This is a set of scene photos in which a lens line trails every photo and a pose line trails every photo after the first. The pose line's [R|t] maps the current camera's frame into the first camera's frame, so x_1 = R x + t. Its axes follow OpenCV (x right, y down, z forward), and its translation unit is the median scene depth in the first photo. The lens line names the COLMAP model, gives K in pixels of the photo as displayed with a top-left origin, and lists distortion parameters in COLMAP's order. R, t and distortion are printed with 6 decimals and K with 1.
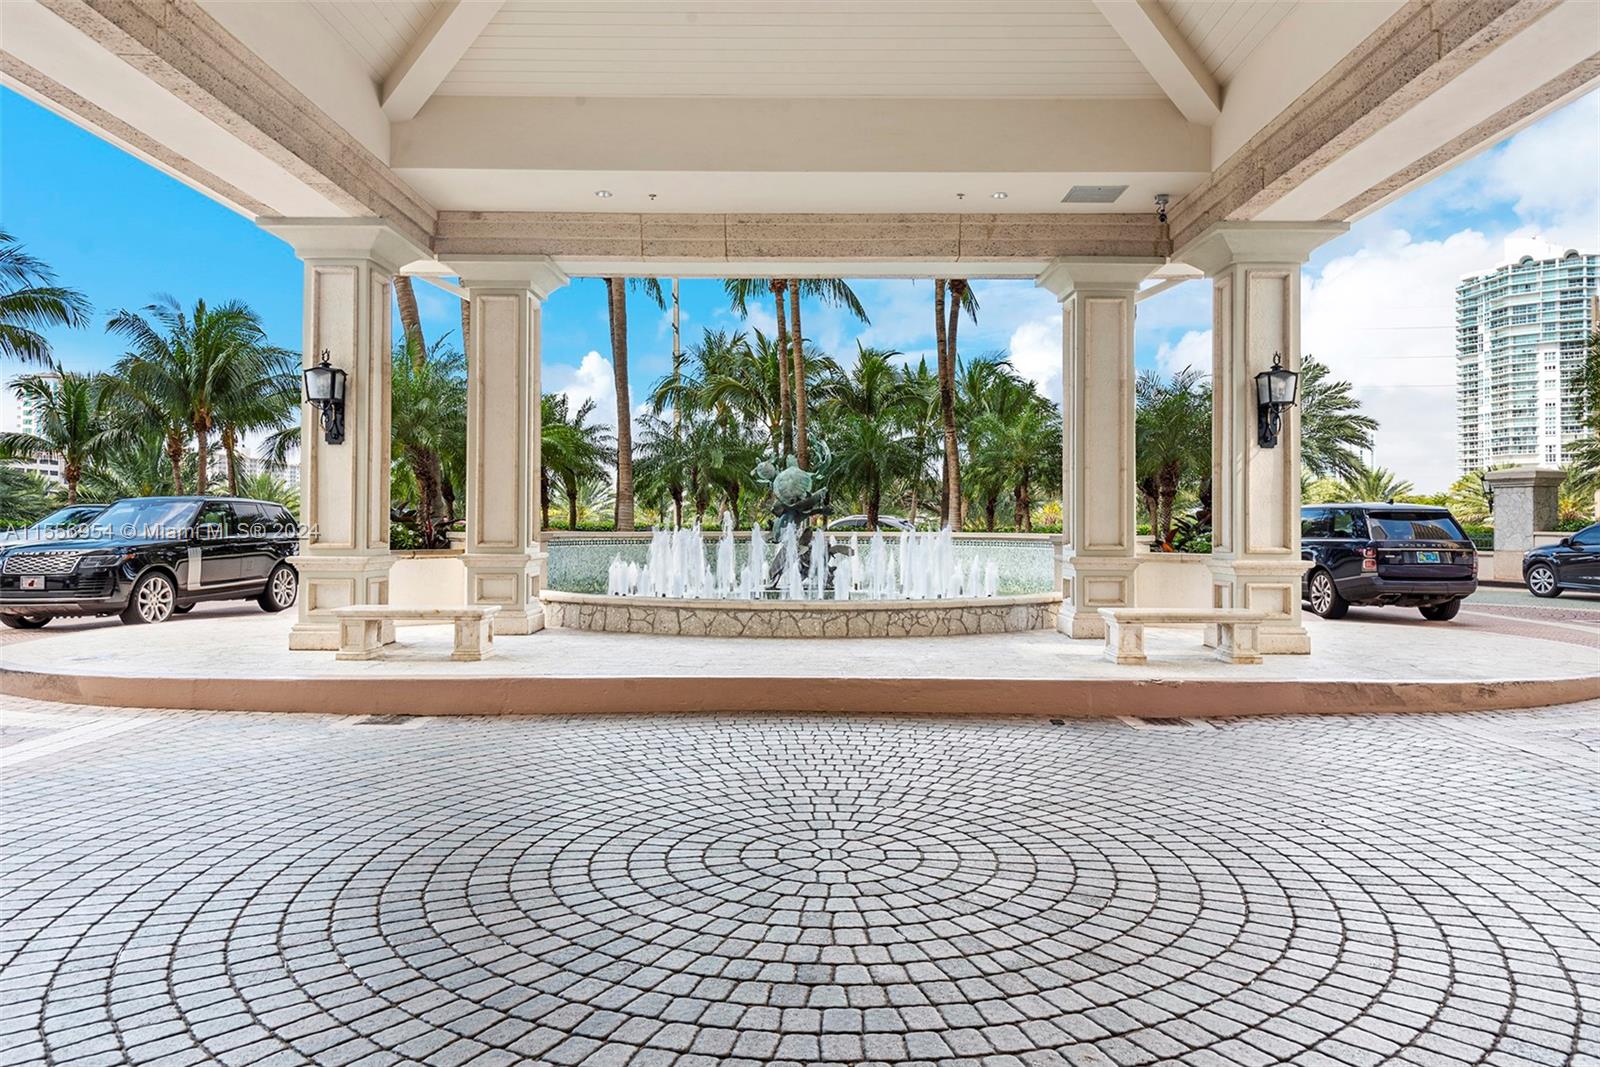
lens RADIAL K [[1036.5, 0, 800.0], [0, 1036.5, 533.5], [0, 0, 1]] dist [-0.000569, 0.000278]
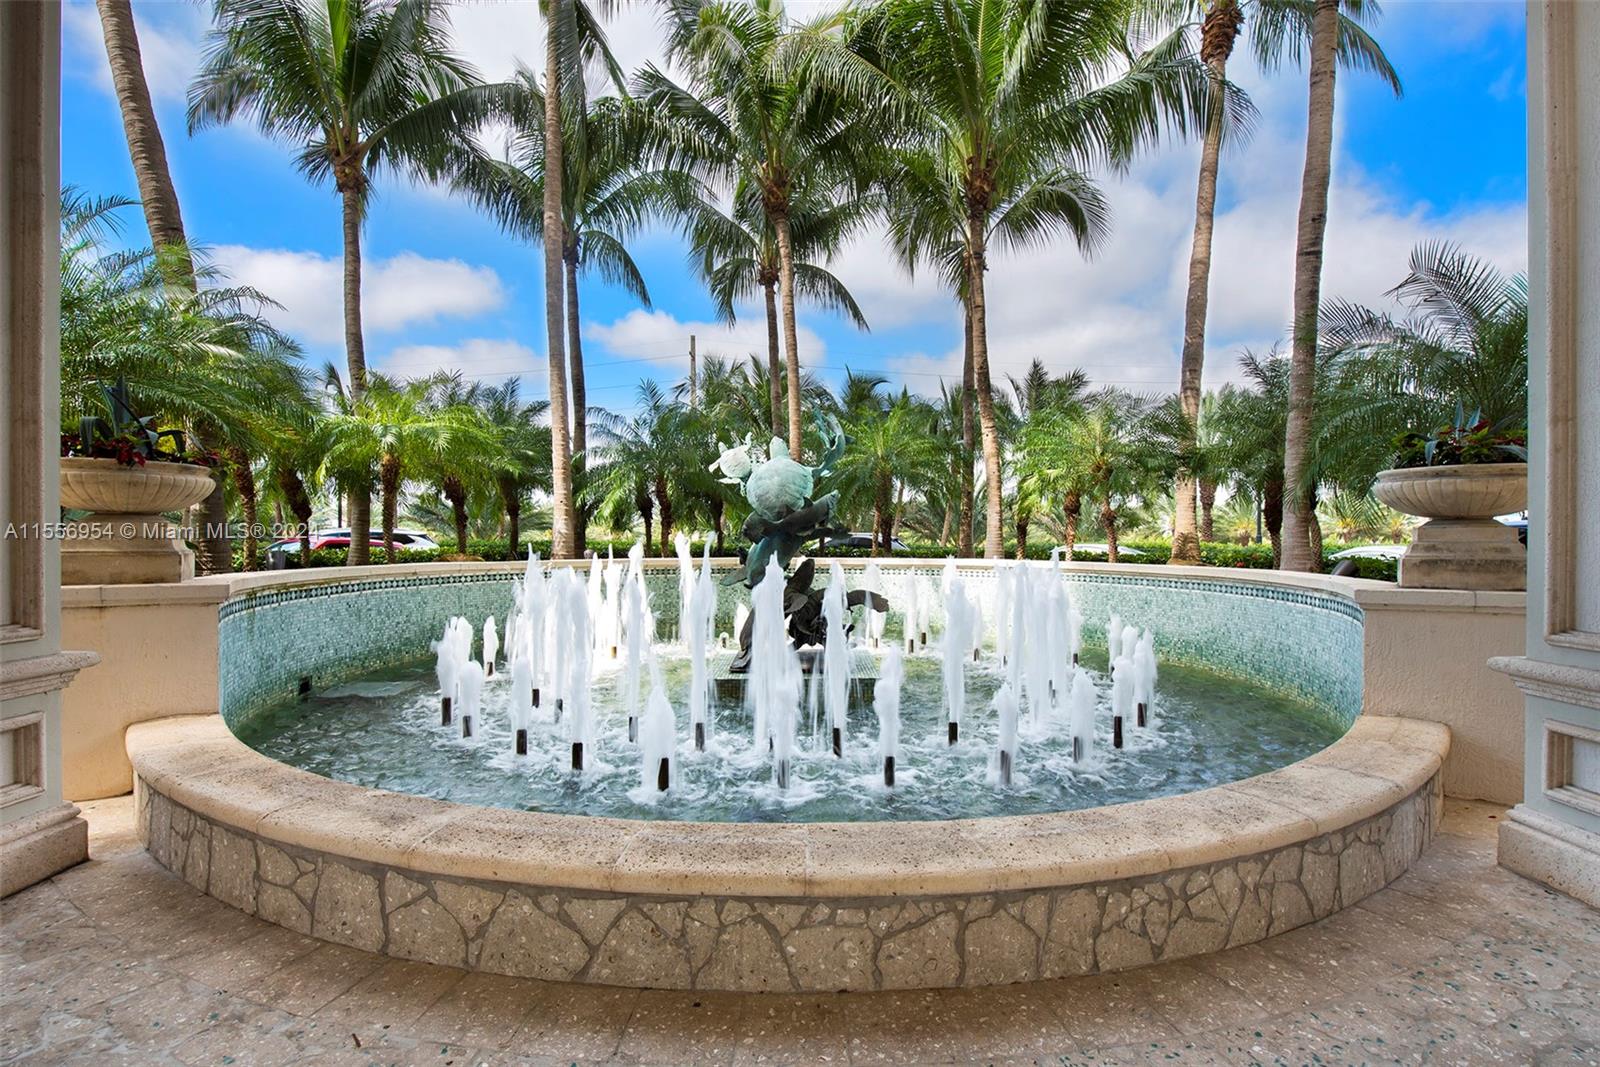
lens RADIAL K [[750.7, 0, 800.0], [0, 750.7, 533.5], [0, 0, 1]] dist [-0.000820, -0.000177]
pose [[0.999969, -0.001285, 0.007786, 0.000736], [0.001394, 0.999900, -0.014044, -0.015358], [-0.007767, 0.014054, 0.999871, 0.595891]]
